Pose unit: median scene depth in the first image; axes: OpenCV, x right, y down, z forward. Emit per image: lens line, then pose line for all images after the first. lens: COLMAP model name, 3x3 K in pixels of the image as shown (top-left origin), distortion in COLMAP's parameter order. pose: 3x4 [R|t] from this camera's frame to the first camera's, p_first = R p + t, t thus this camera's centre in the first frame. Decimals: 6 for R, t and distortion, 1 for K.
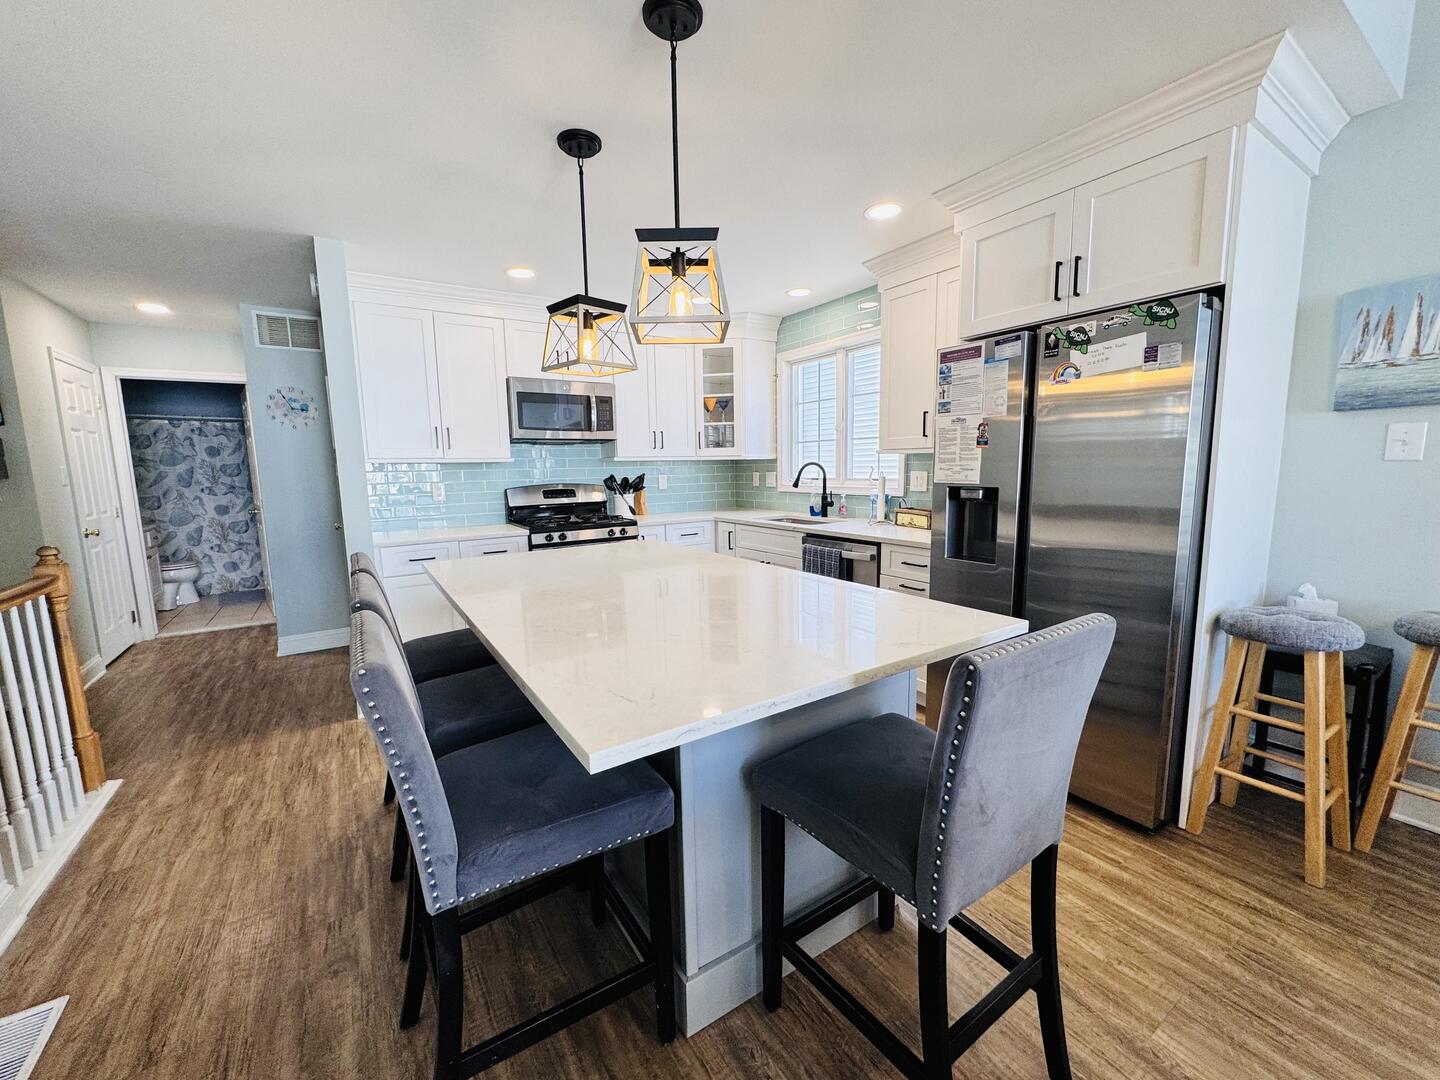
lens RADIAL K [[581.2, 0, 716.6], [0, 581.2, 536.4], [0, 0, 1]] dist [0.001376, -0.000364]
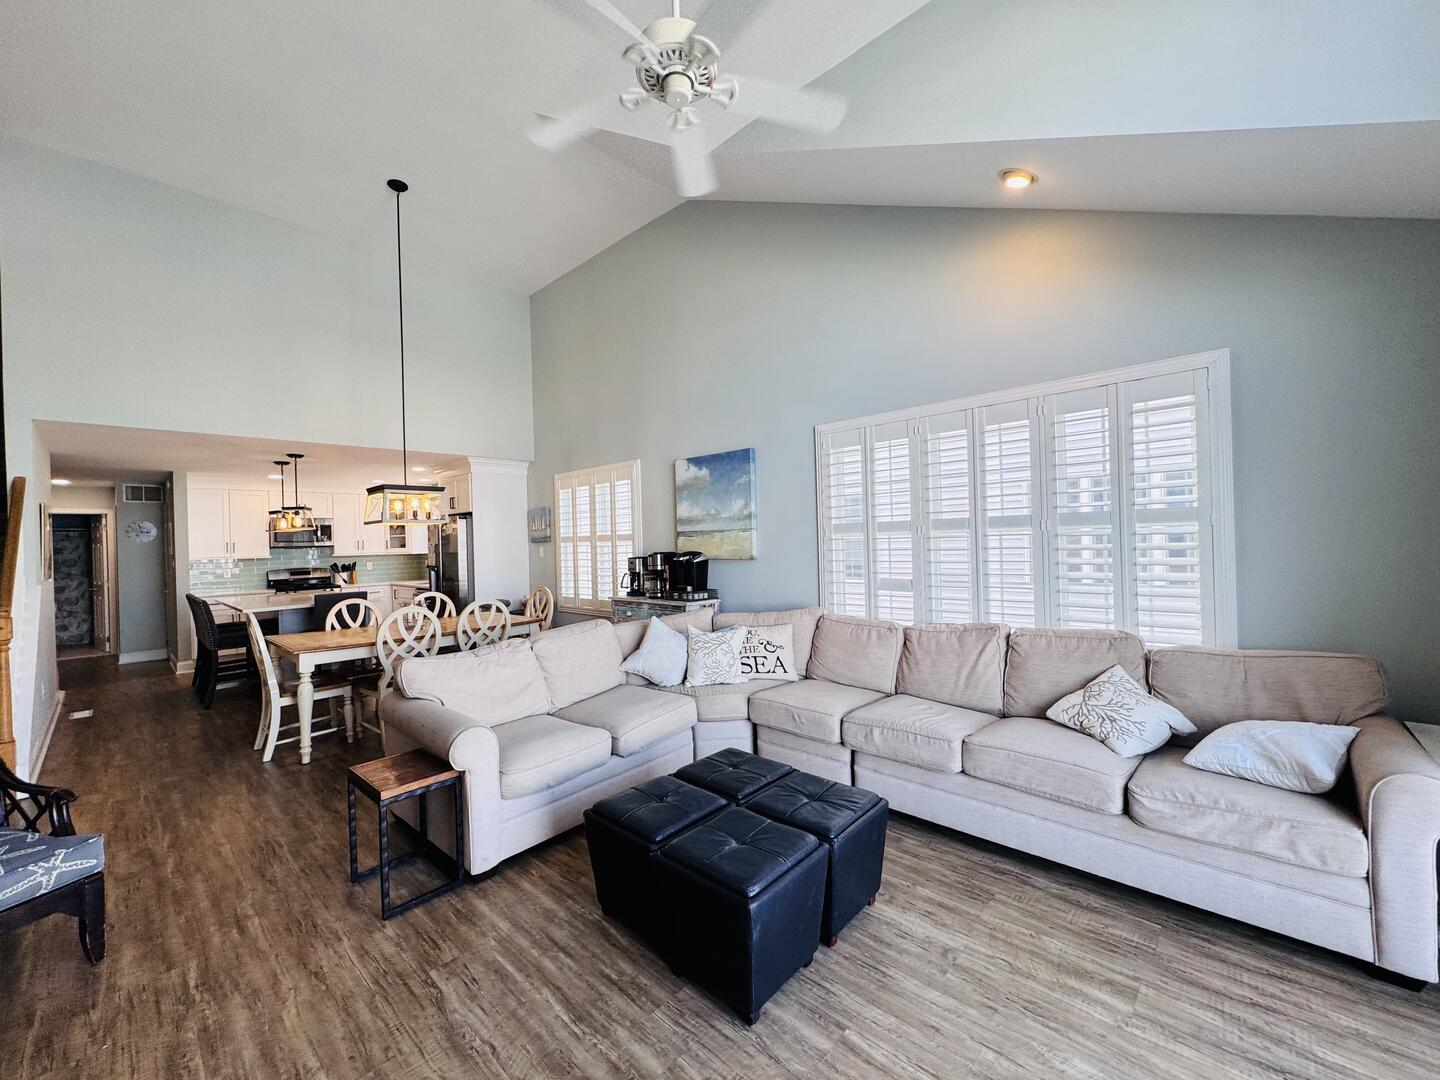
lens RADIAL K [[581.2, 0, 716.6], [0, 581.2, 536.4], [0, 0, 1]] dist [0.001376, -0.000364]
pose [[0.970561, -0.004855, 0.240806, 1.230934], [0.038411, 0.990121, -0.134852, 0.242138], [-0.237772, 0.140132, 0.961159, -2.447015]]
